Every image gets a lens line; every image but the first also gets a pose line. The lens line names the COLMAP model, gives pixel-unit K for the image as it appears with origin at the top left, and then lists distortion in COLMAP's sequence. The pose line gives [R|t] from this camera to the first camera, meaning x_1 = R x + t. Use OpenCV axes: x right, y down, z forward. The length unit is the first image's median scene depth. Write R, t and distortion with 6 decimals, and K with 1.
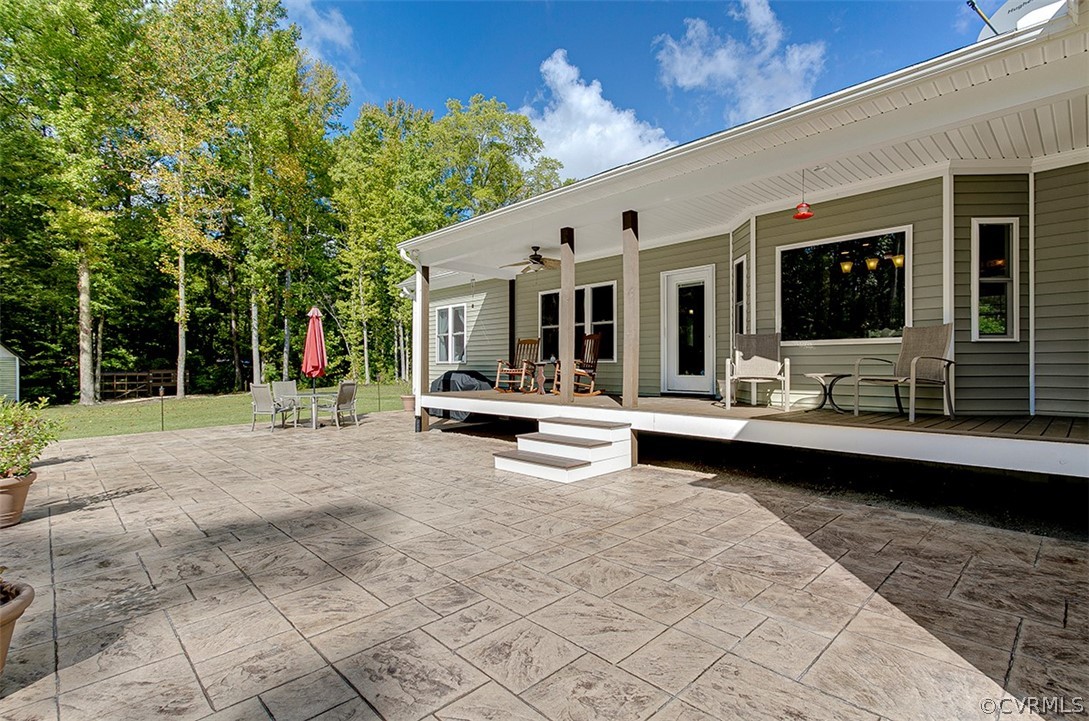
lens RADIAL K [[523.9, 0, 532.8], [0, 523.9, 359.8], [0, 0, 1]] dist [0.001599, 0.000260]
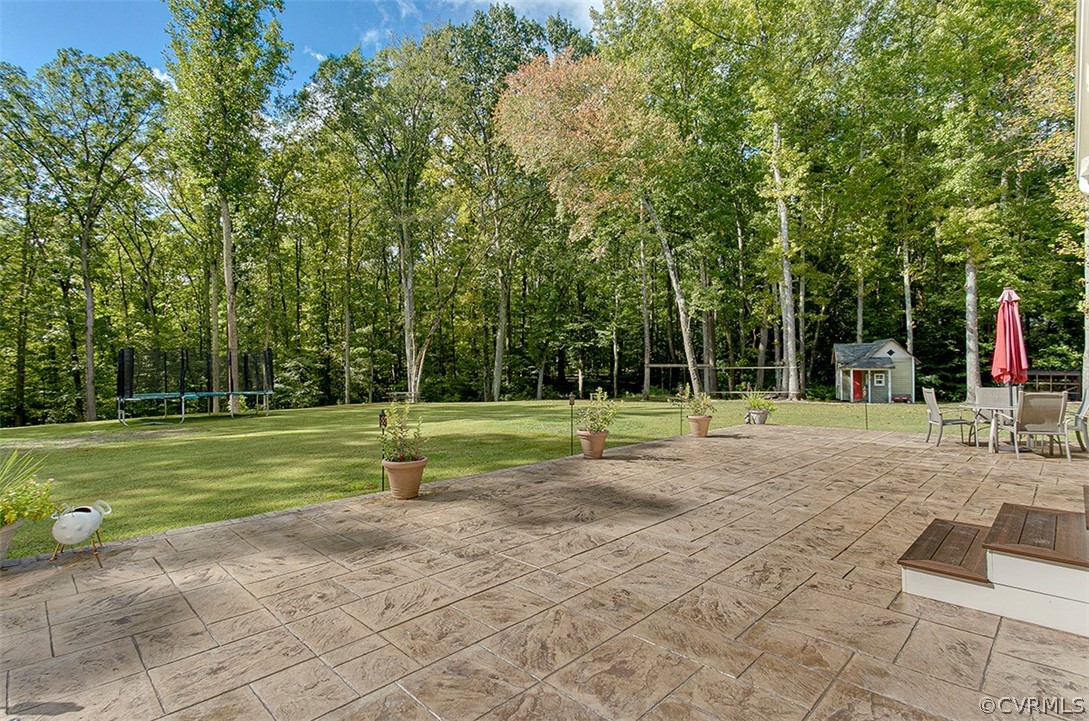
lens RADIAL K [[523.9, 0, 532.6], [0, 523.9, 363.2], [0, 0, 1]] dist [0.001599, 0.000260]
pose [[0.019664, 0.000939, -0.999806, 0.956264], [0.011242, 0.999936, 0.001160, -0.013333], [0.999743, -0.011263, 0.019652, 0.951760]]
